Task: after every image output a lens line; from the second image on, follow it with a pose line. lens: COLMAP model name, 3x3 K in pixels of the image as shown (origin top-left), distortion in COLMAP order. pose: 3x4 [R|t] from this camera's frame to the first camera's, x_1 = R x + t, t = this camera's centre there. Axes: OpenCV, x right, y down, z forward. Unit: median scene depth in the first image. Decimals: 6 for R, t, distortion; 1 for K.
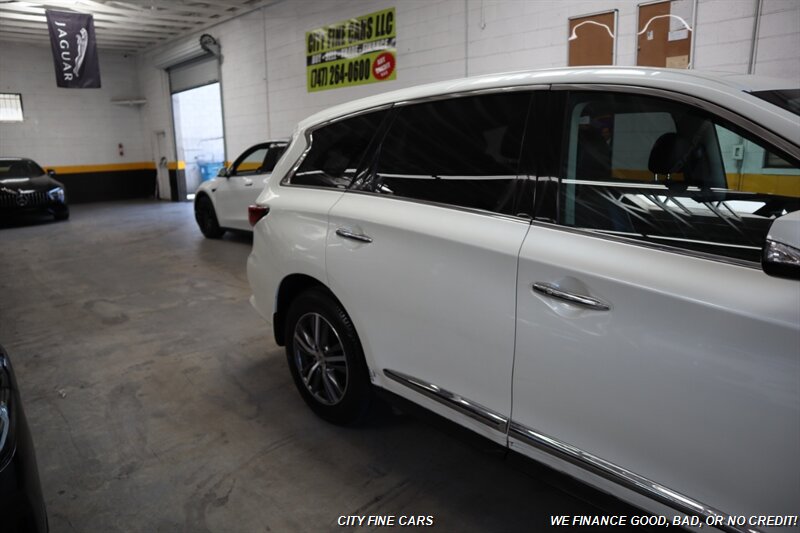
lens RADIAL K [[552.6, 0, 398.3], [0, 552.6, 266.8], [0, 0, 1]] dist [-0.114213, 0.066454]
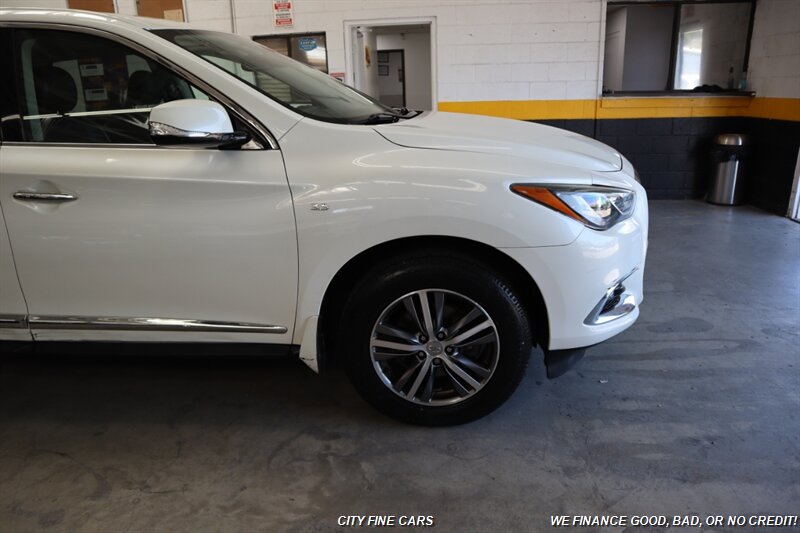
lens RADIAL K [[552.6, 0, 397.3], [0, 552.6, 266.7], [0, 0, 1]] dist [-0.114213, 0.066454]
pose [[0.727123, -0.218560, 0.650787, 0.022319], [0.171433, 0.975743, 0.136151, 0.057158], [-0.664758, 0.012568, 0.746953, -0.137278]]
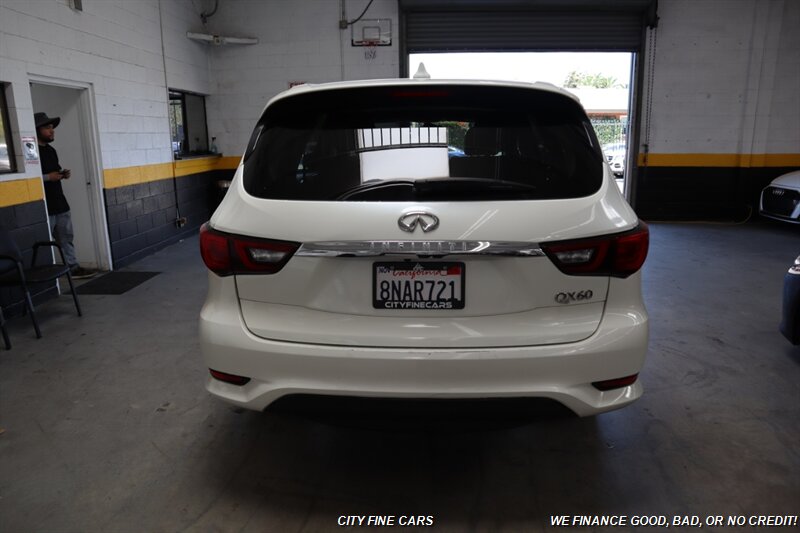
lens RADIAL K [[552.6, 0, 398.1], [0, 552.6, 263.1], [0, 0, 1]] dist [-0.114213, 0.066454]
pose [[-0.703574, -0.132170, 0.698222, -0.313702], [0.181125, 0.916746, 0.356048, -0.212267], [-0.687151, 0.376972, -0.621060, 0.989365]]
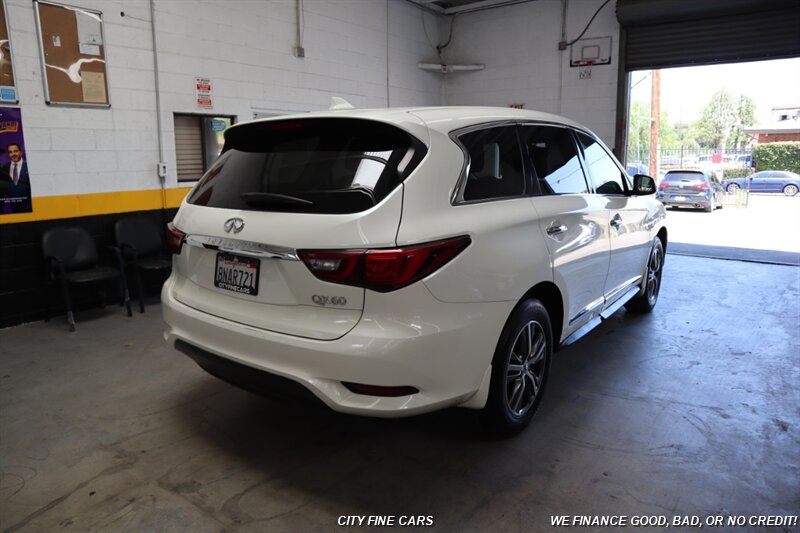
lens RADIAL K [[552.6, 0, 395.5], [0, 552.6, 265.4], [0, 0, 1]] dist [-0.114213, 0.066454]
pose [[-0.189877, -0.168024, 0.967323, -0.546527], [0.224835, 0.951624, 0.209430, -0.144328], [-0.955717, 0.257254, -0.142914, 0.704624]]
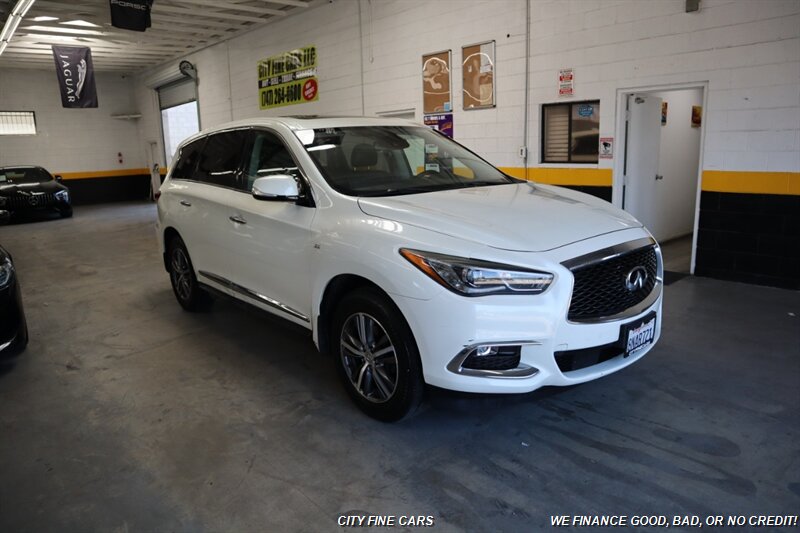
lens RADIAL K [[552.6, 0, 398.0], [0, 552.6, 266.2], [0, 0, 1]] dist [-0.114213, 0.066454]
pose [[0.999646, -0.007027, -0.025668, 0.327509], [0.006806, 0.999939, -0.008689, 0.086084], [0.025728, 0.008511, 0.999633, -0.409257]]
